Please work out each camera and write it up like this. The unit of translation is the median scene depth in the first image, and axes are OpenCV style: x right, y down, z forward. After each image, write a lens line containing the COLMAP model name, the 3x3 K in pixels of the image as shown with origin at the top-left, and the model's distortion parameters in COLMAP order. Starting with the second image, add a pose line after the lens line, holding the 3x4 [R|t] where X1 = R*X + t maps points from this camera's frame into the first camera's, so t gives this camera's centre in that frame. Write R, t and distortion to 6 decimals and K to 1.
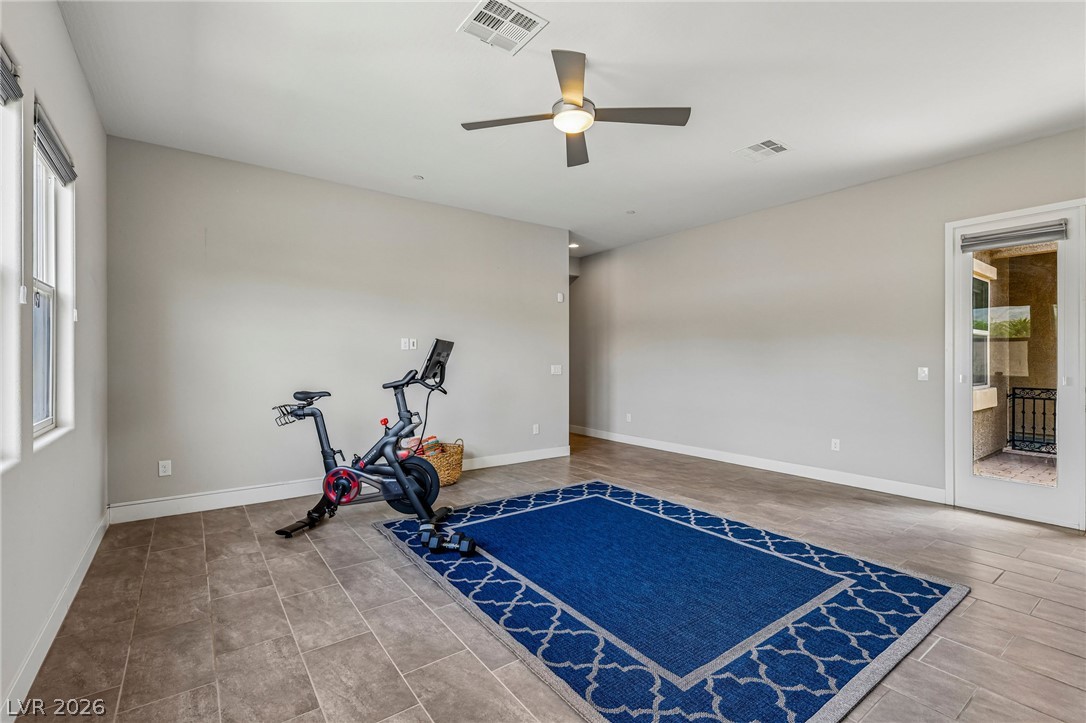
lens RADIAL K [[483.0, 0, 543.5], [0, 483.0, 362.5], [0, 0, 1]] dist [0.002978, 0.001757]
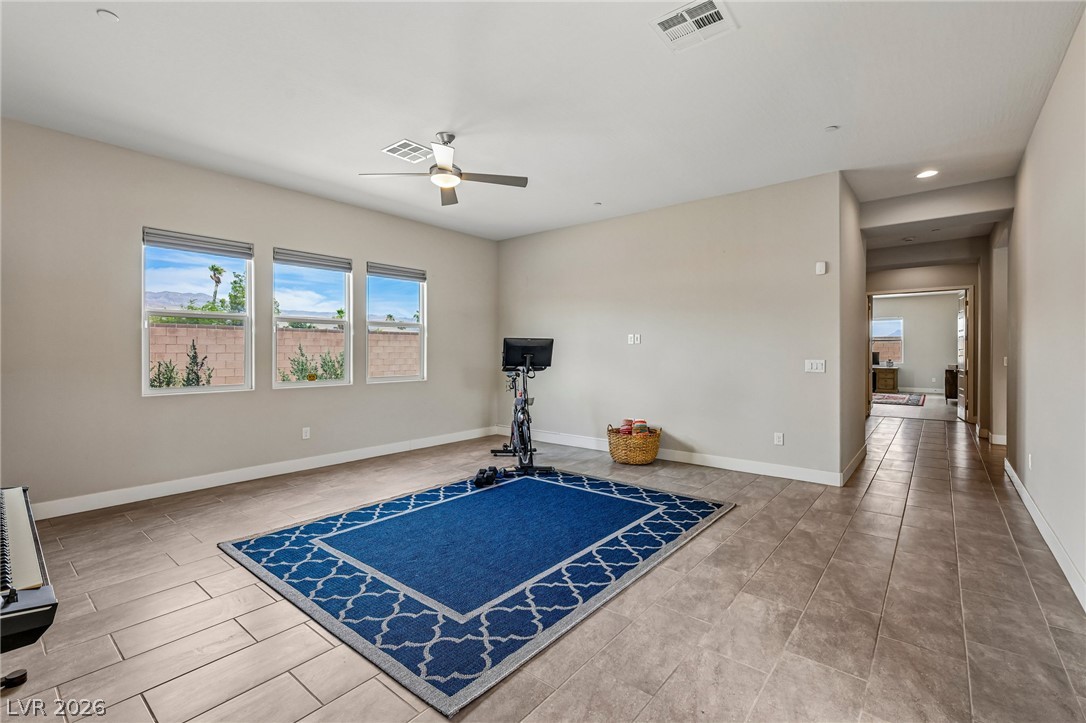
lens RADIAL K [[483.0, 0, 549.8], [0, 483.0, 358.7], [0, 0, 1]] dist [0.002978, 0.001757]
pose [[0.249790, 0.013244, -0.968209, 1.037762], [-0.003179, 0.999912, 0.012857, -0.006777], [0.968295, -0.000133, 0.249811, 0.661974]]
